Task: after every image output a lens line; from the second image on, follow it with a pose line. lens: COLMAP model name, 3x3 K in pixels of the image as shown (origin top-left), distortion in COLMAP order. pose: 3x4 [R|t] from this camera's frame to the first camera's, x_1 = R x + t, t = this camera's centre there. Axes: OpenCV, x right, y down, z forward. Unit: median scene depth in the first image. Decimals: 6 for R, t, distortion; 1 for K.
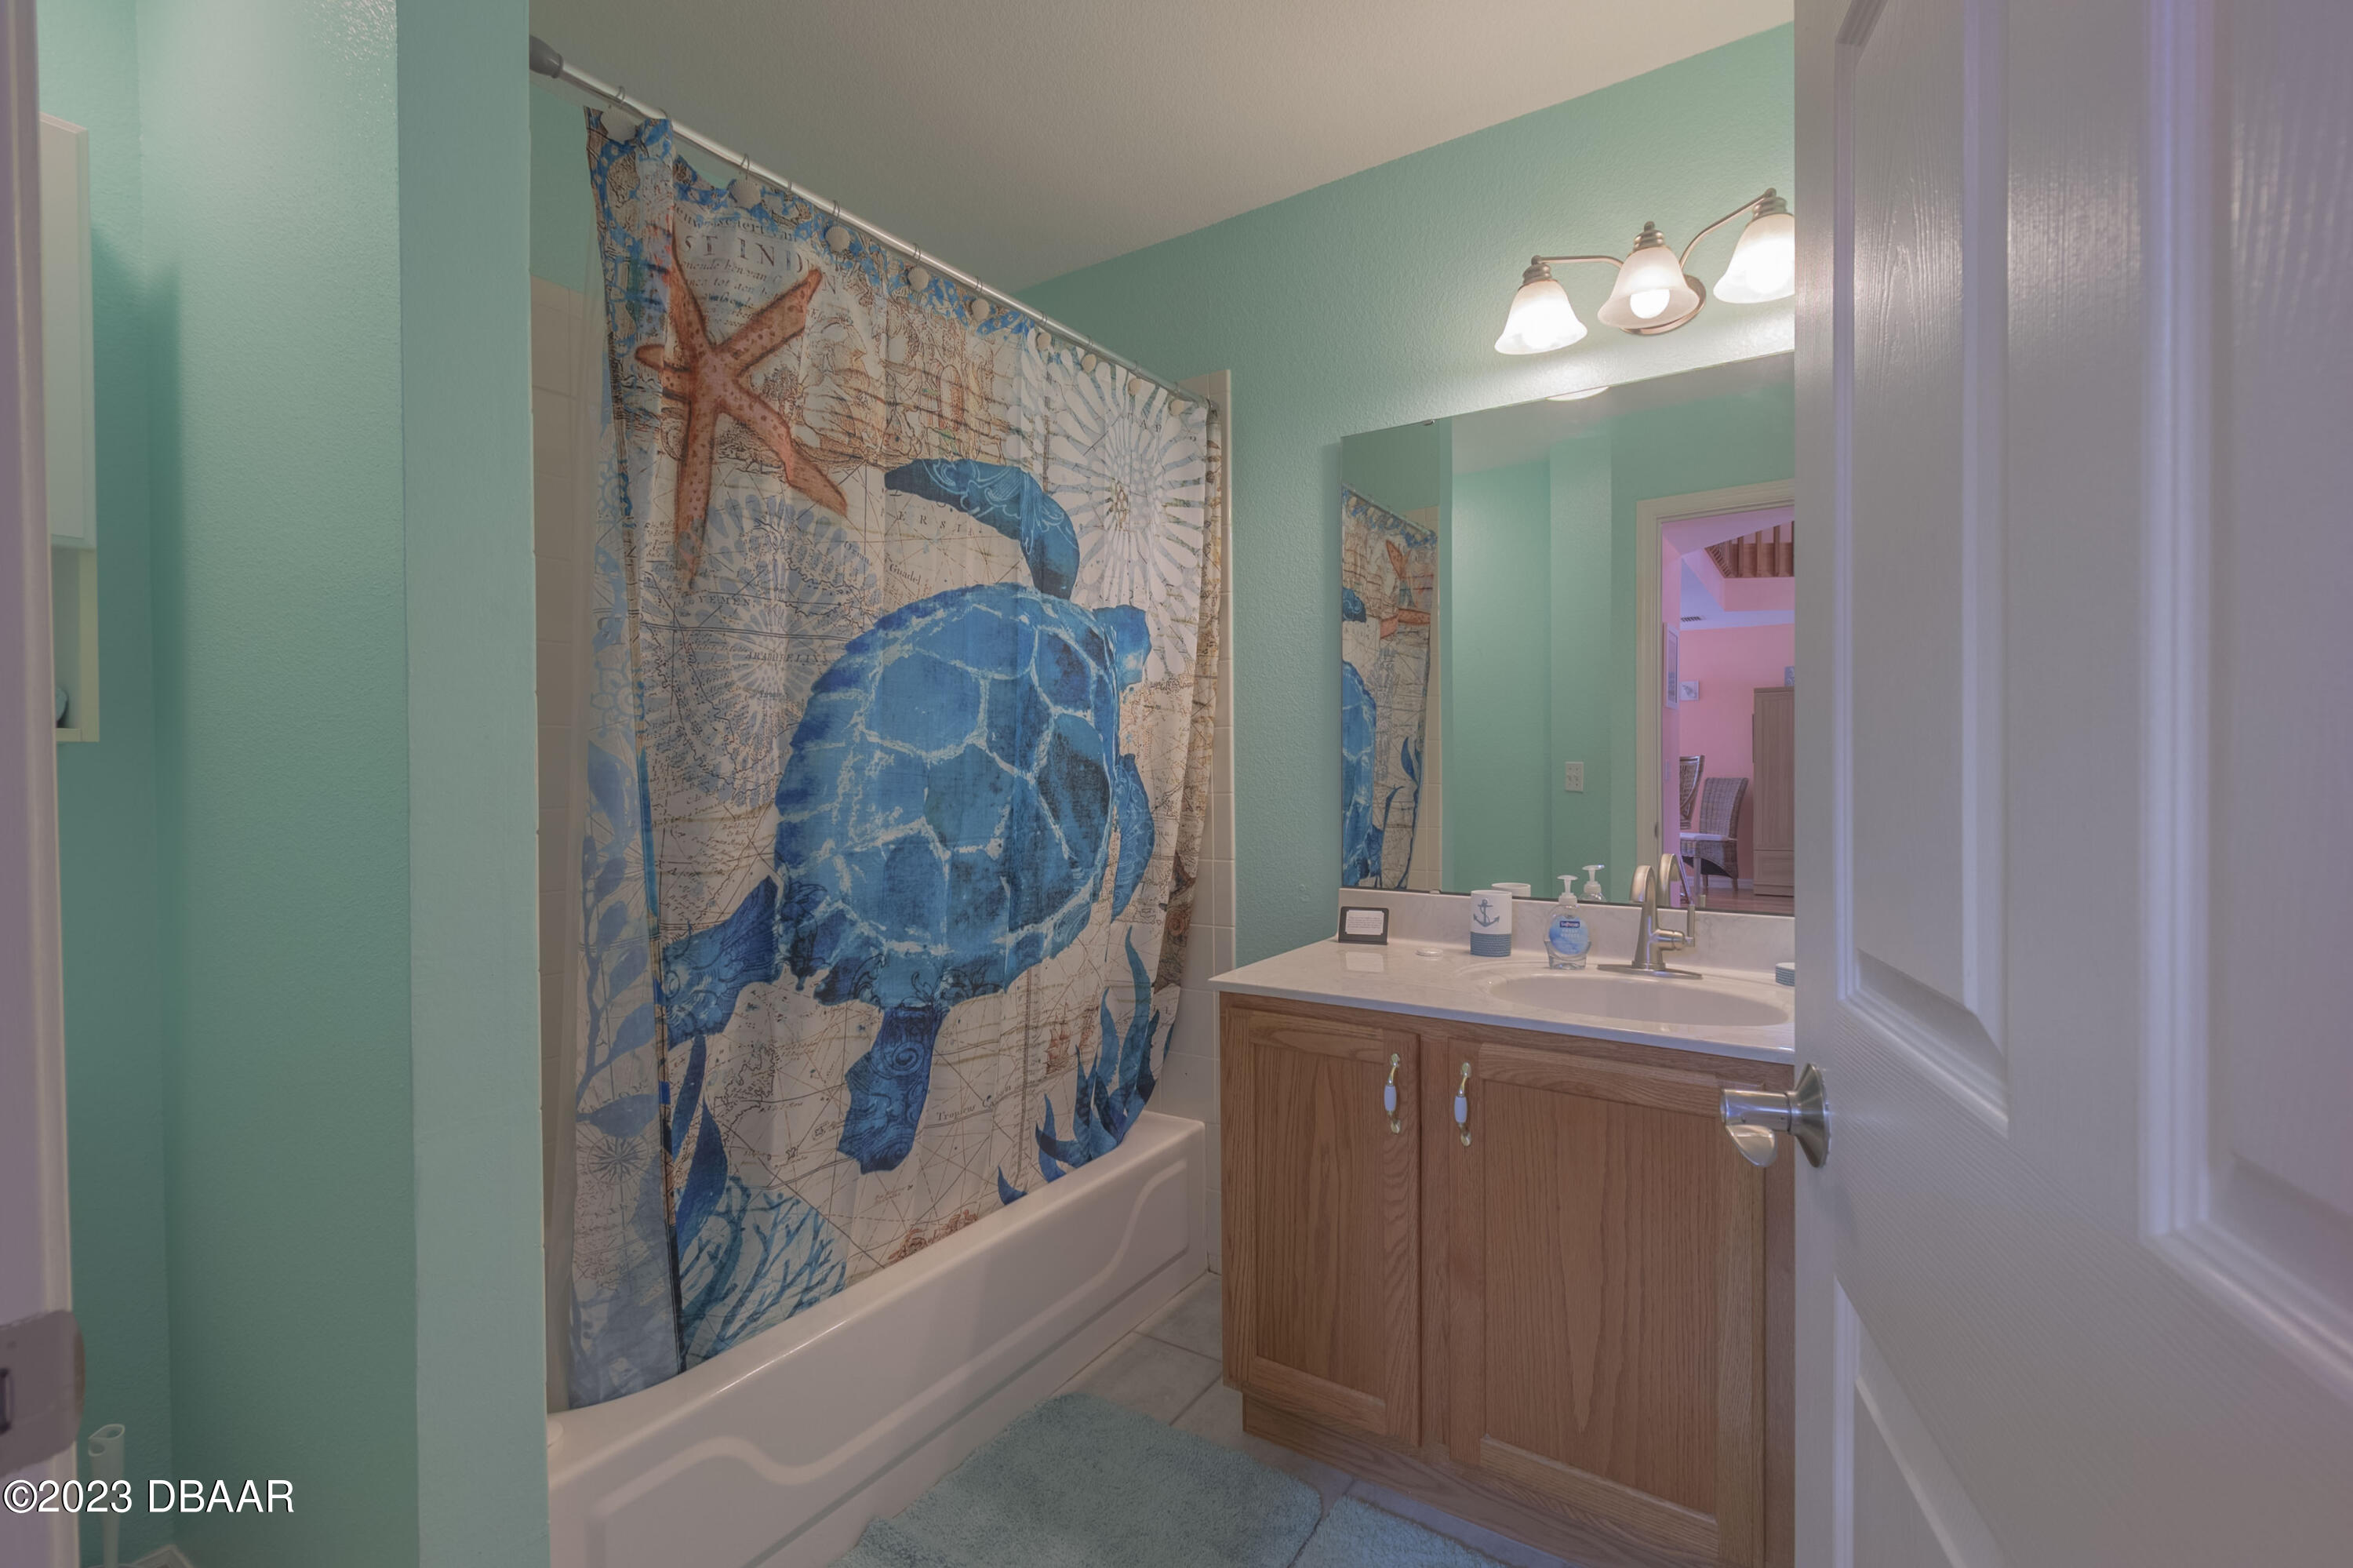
lens RADIAL K [[1047.7, 0, 1136.5], [0, 1047.7, 798.4], [0, 0, 1]] dist [0.006492, -0.002655]
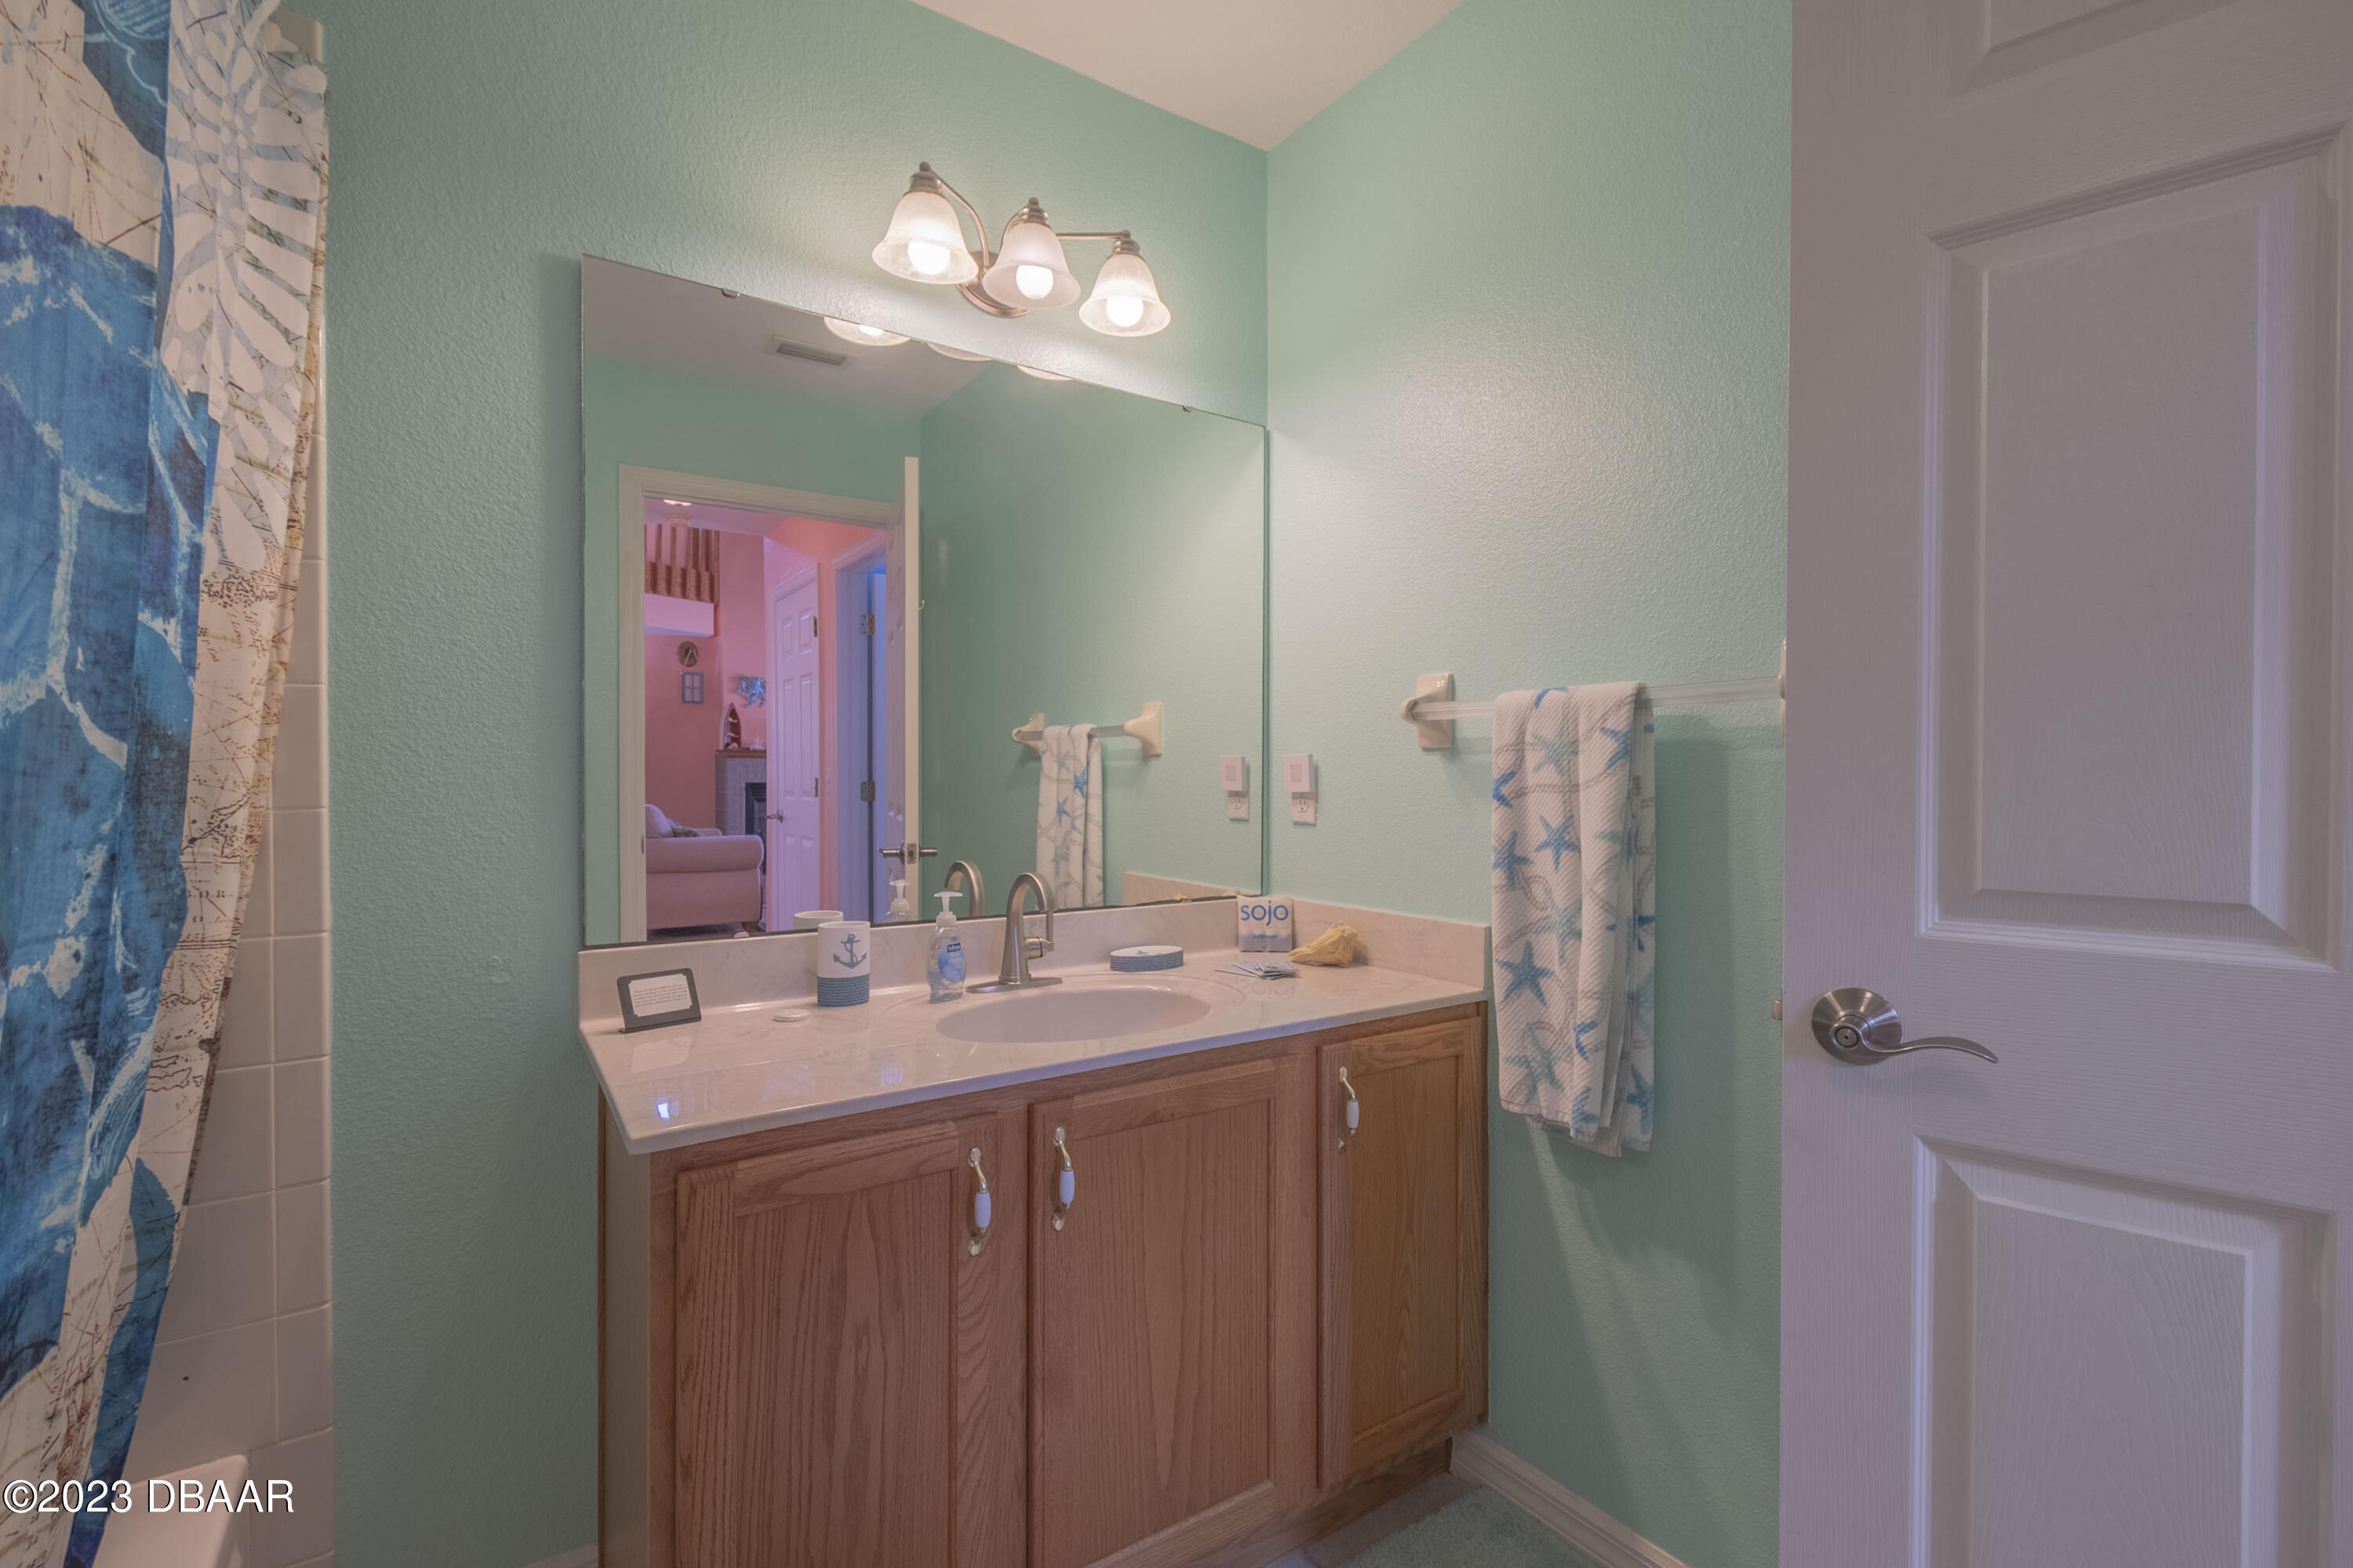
lens RADIAL K [[1047.7, 0, 1243.7], [0, 1047.7, 790.3], [0, 0, 1]] dist [0.006492, -0.002655]
pose [[0.346497, -0.004805, 0.938039, -0.328125], [0.020772, 0.999781, -0.002551, -0.003653], [-0.937821, 0.020369, 0.346521, 0.477547]]
